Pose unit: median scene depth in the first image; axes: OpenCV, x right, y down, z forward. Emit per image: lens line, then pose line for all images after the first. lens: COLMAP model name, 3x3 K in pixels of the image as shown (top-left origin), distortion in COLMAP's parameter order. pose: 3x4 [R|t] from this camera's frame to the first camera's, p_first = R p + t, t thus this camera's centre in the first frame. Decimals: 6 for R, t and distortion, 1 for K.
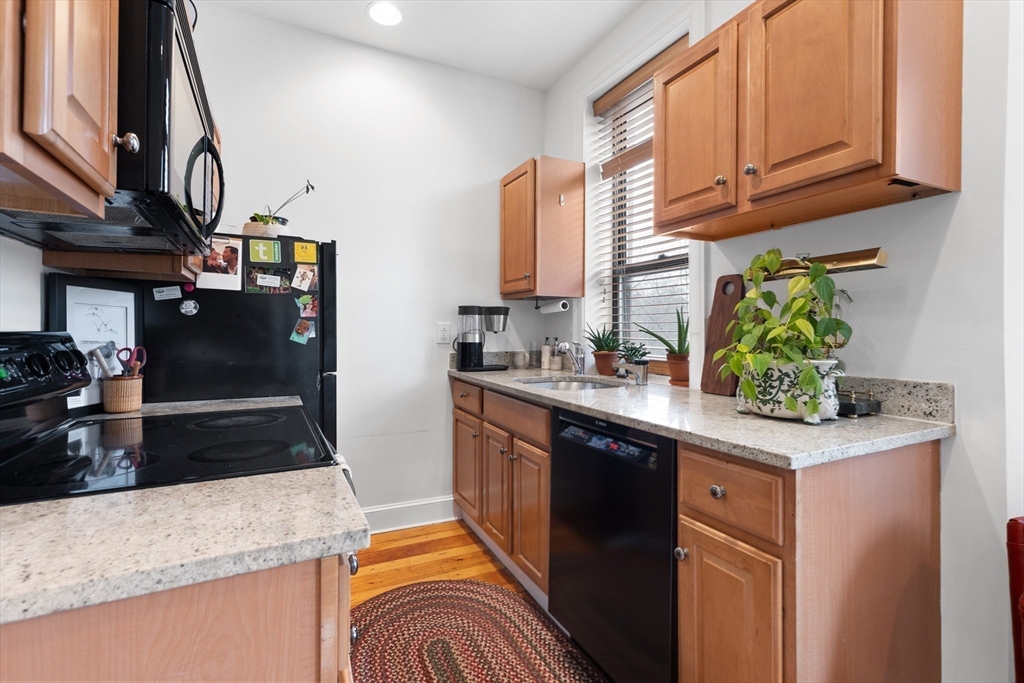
lens RADIAL K [[456.1, 0, 510.3], [0, 456.1, 336.5], [0, 0, 1]] dist [0.003234, 0.000015]
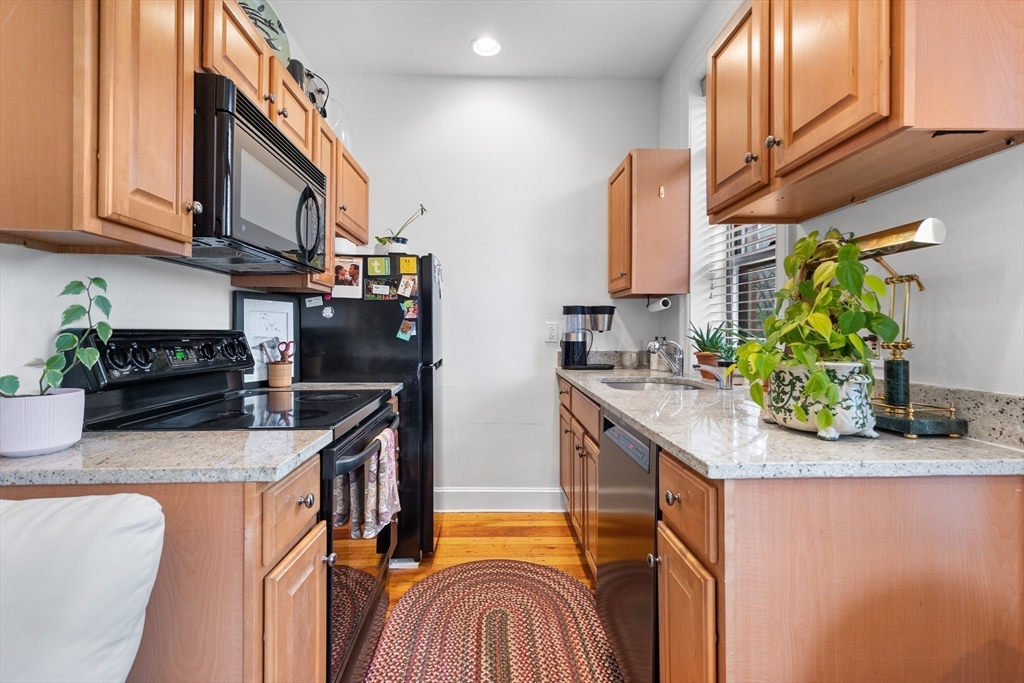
lens RADIAL K [[456.1, 0, 510.3], [0, 456.1, 336.5], [0, 0, 1]] dist [0.003234, 0.000015]
pose [[0.913365, 0.003922, -0.407124, 0.314422], [-0.004546, 0.999990, -0.000564, 0.005367], [0.407117, 0.002366, 0.913373, 0.003215]]
